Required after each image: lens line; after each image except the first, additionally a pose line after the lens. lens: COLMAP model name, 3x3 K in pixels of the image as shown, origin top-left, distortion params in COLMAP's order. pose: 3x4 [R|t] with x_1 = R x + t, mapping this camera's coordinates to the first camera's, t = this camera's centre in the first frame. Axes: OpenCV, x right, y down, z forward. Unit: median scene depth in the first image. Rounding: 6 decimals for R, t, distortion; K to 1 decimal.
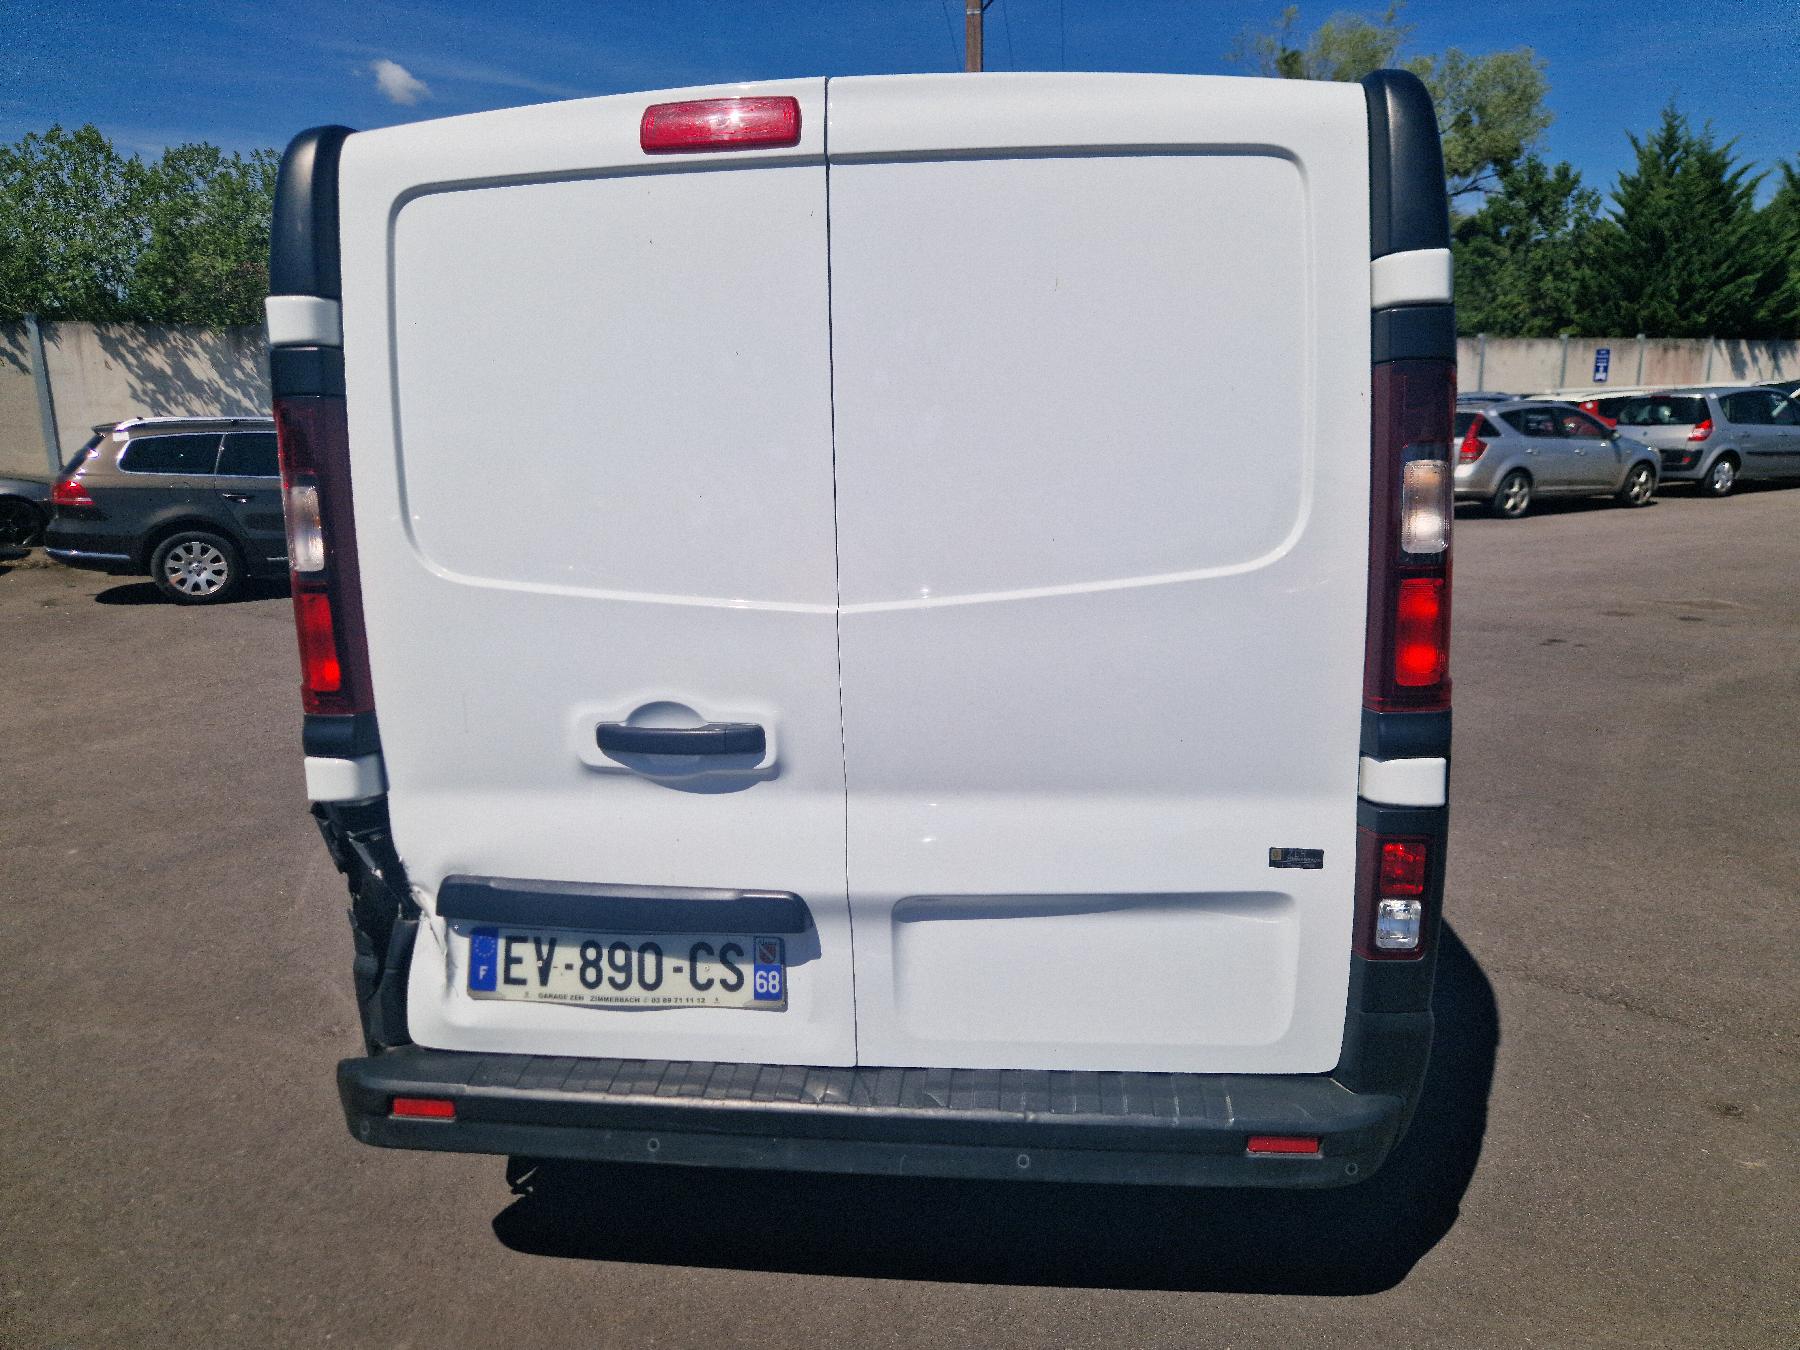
lens RADIAL K [[1205.0, 0, 905.1], [0, 1205.0, 650.5], [0, 0, 1]] dist [0.088007, -0.092068]
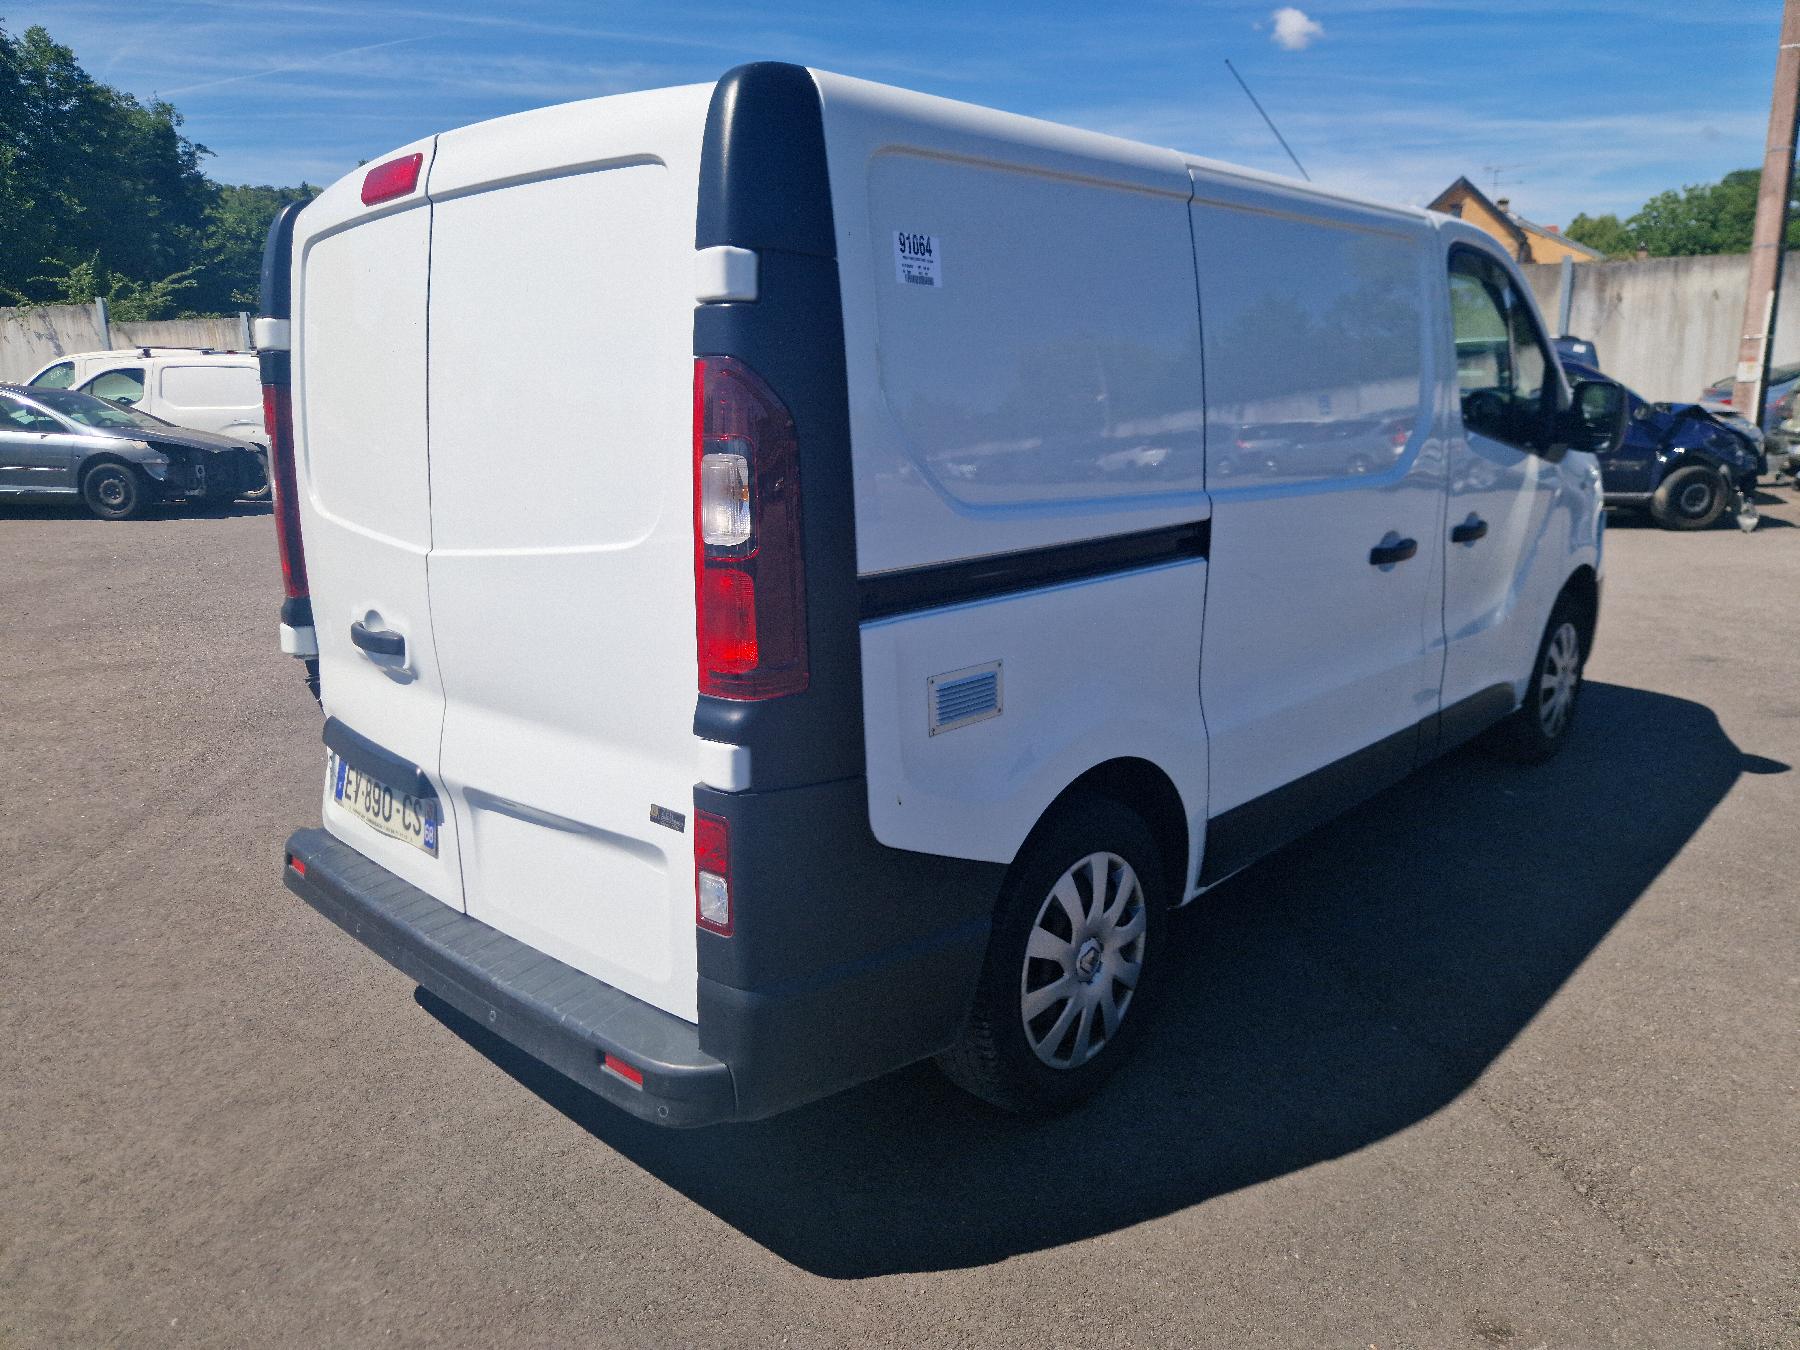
lens RADIAL K [[1227.7, 0, 899.6], [0, 1227.7, 633.2], [0, 0, 1]] dist [0.022239, 0.000143]
pose [[0.788320, 0.117930, -0.603858, 1.050992], [-0.100100, 0.992965, 0.063242, -0.074748], [0.607068, 0.010591, 0.794579, 0.249125]]
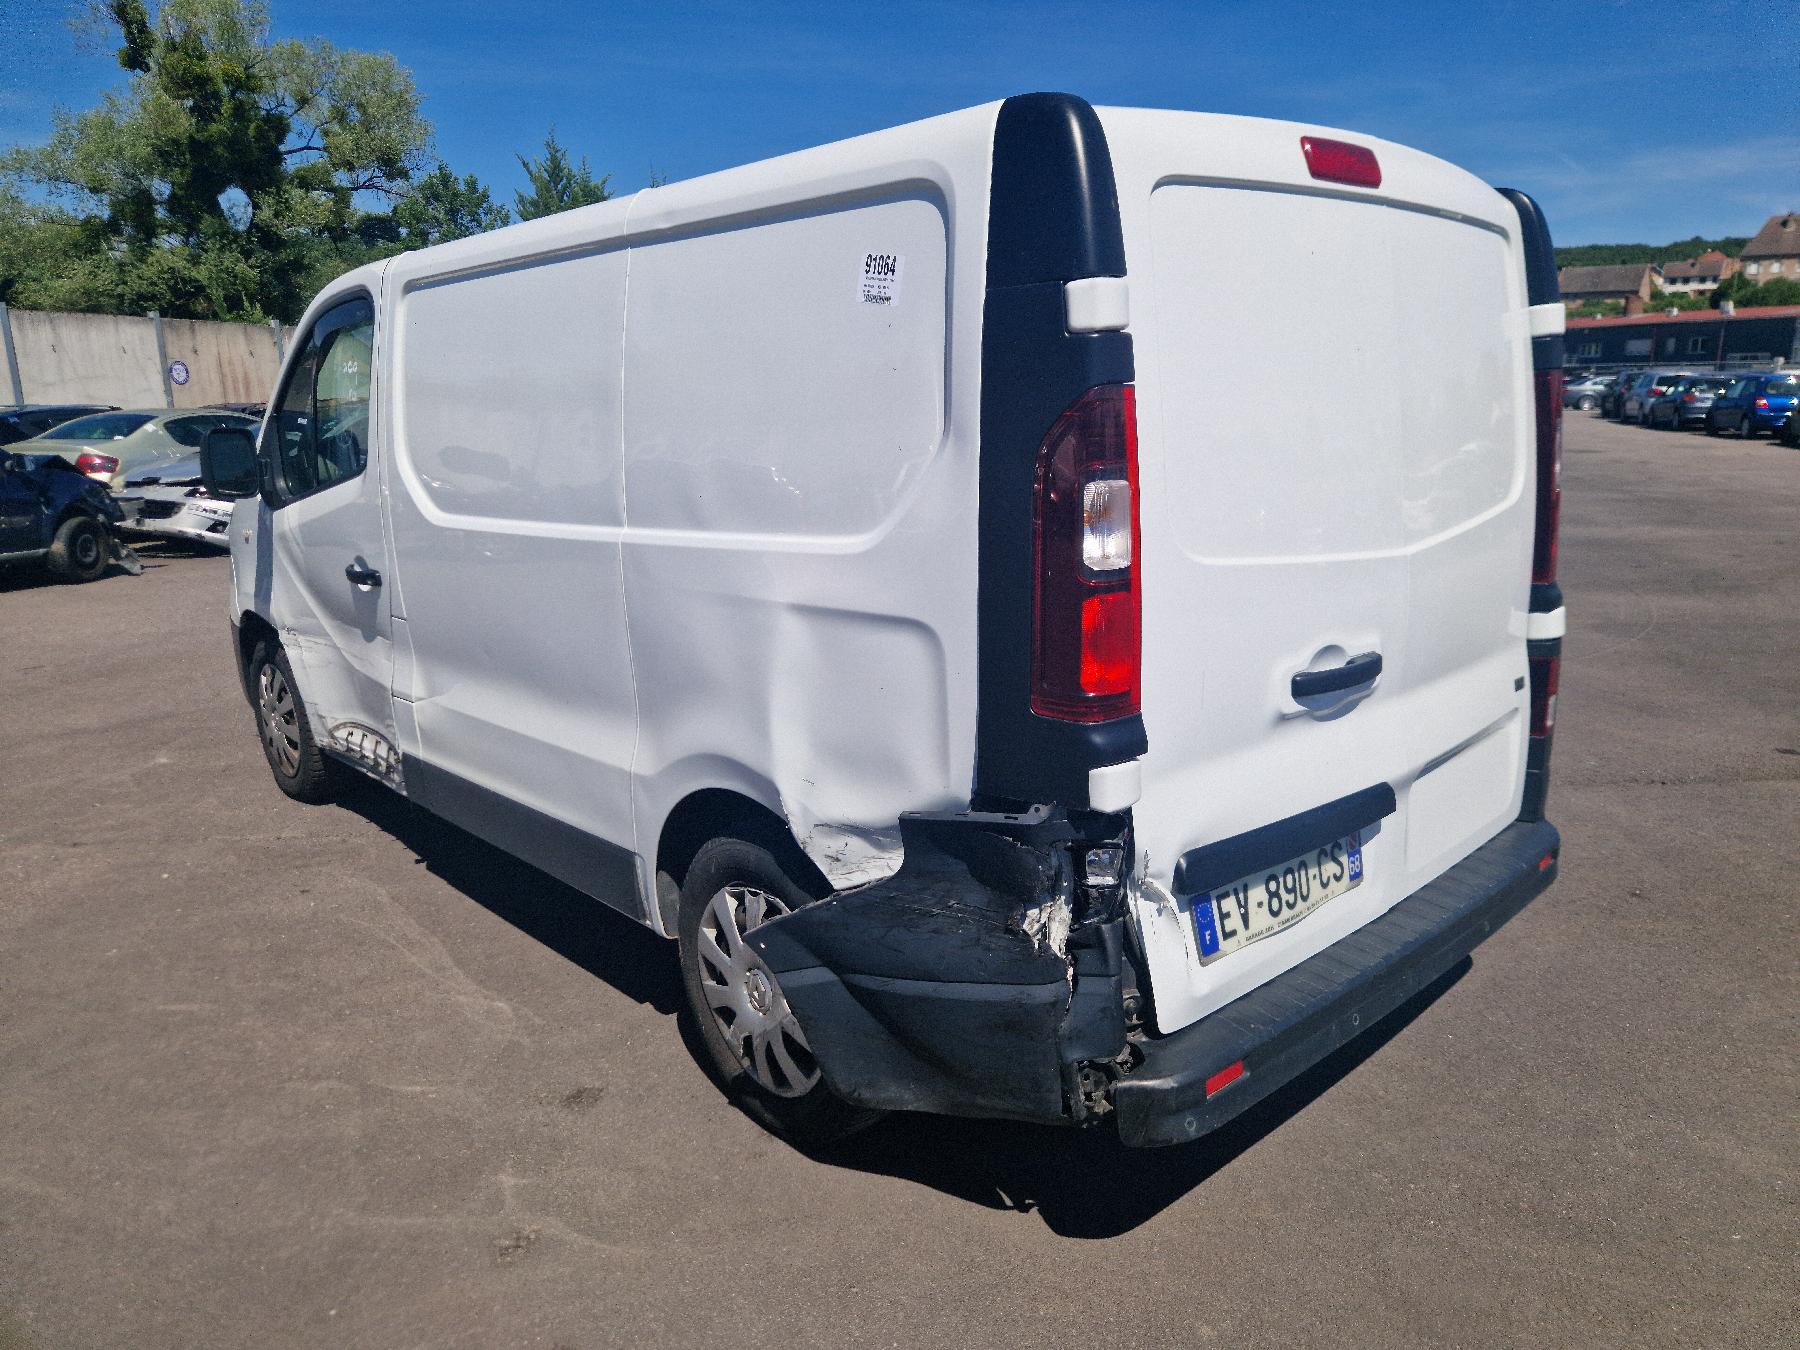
lens RADIAL K [[1230.0, 0, 899.3], [0, 1230.0, 647.2], [0, 0, 1]] dist [0.090397, -0.098661]
pose [[0.650050, -0.140589, 0.746773, -1.302288], [0.143575, 0.987759, 0.060979, -0.085049], [-0.746204, 0.067579, 0.662278, 0.489762]]
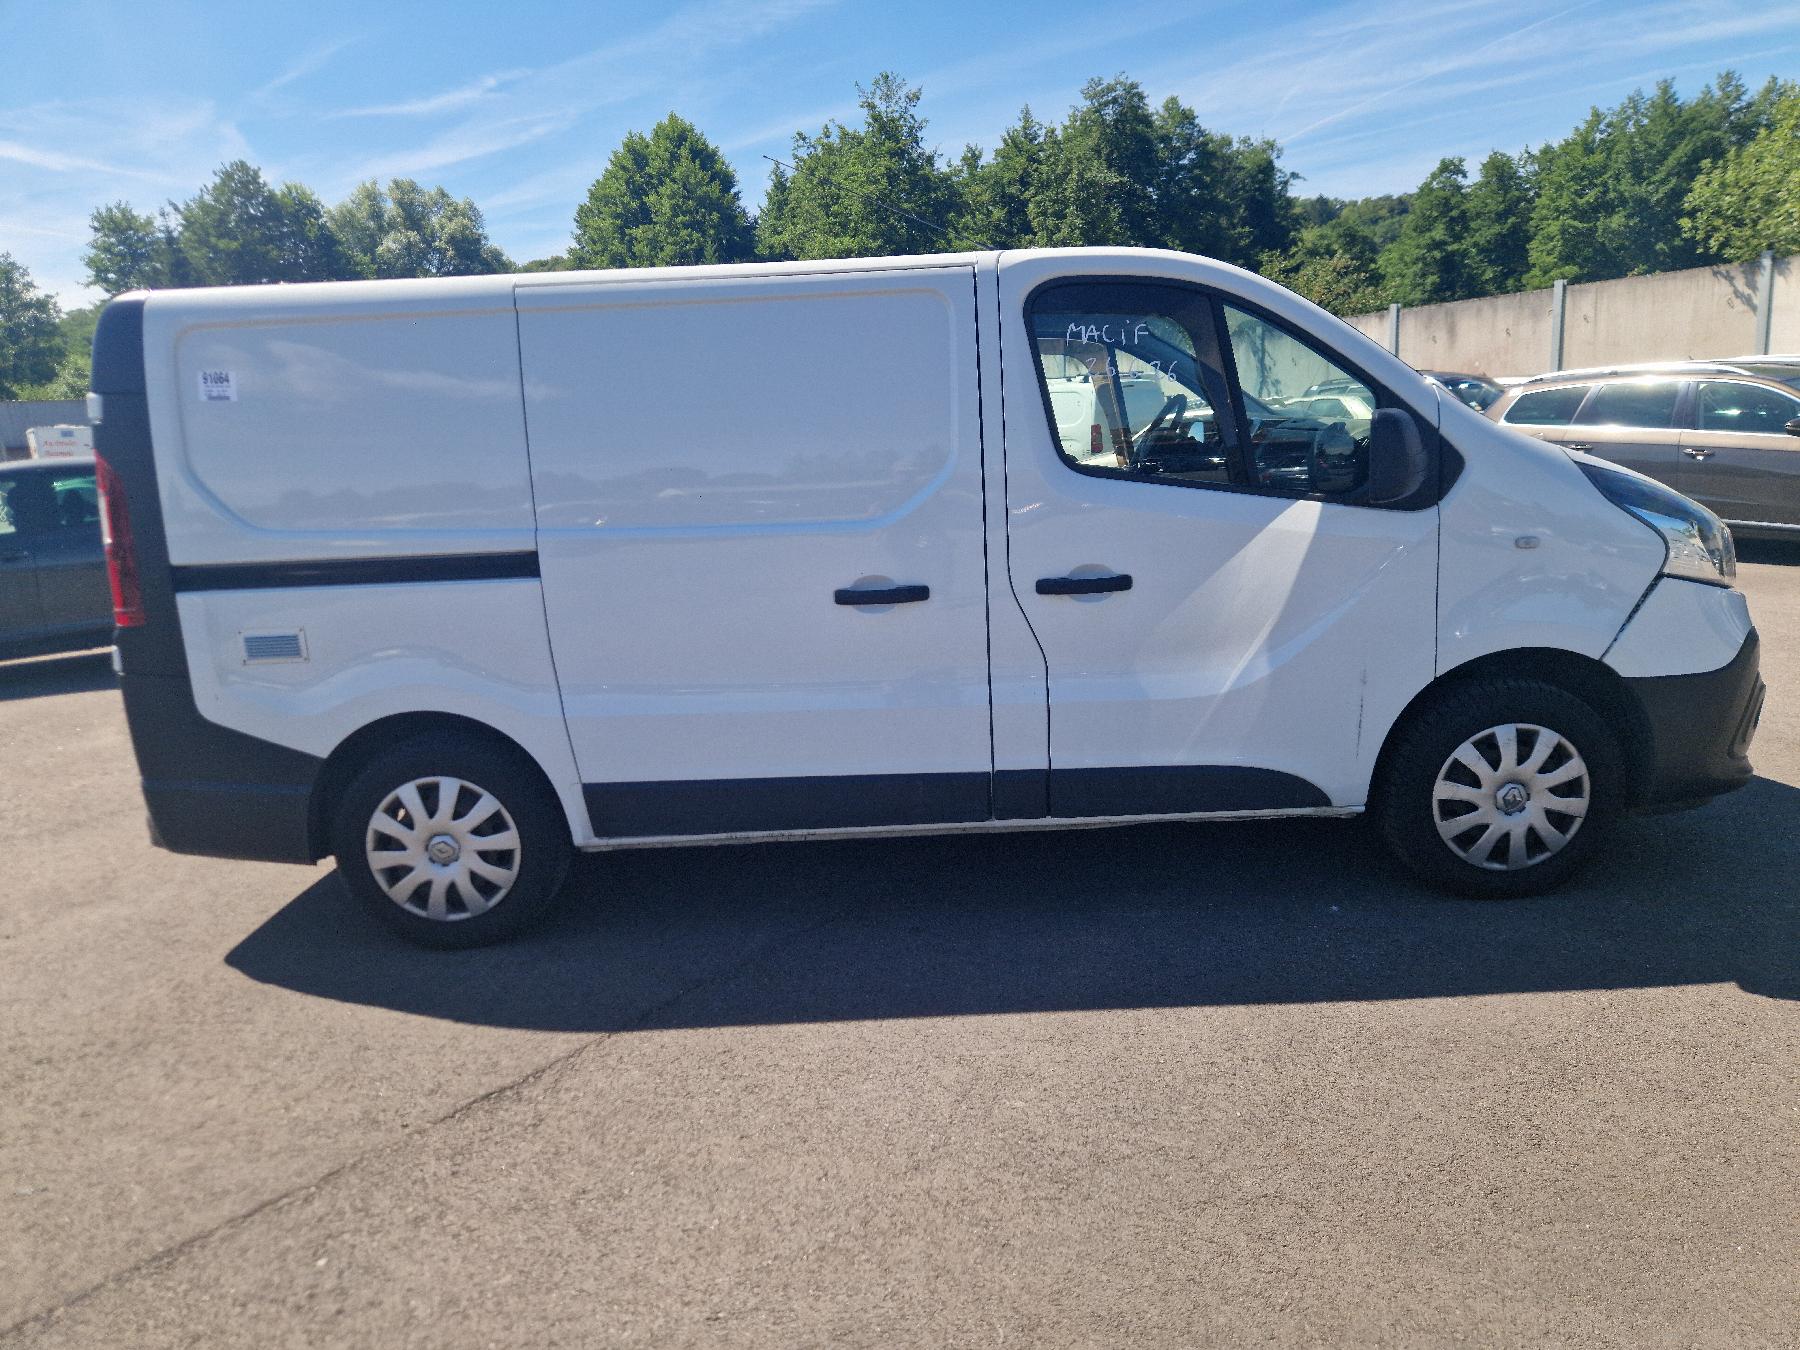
lens RADIAL K [[1236.5, 0, 930.7], [0, 1236.5, 674.1], [0, 0, 1]] dist [0.017303, 0.000748]
pose [[0.107944, 0.203589, -0.973088, 2.311596], [-0.128982, 0.973402, 0.189347, -0.380773], [0.985754, 0.105072, 0.131333, 1.842435]]
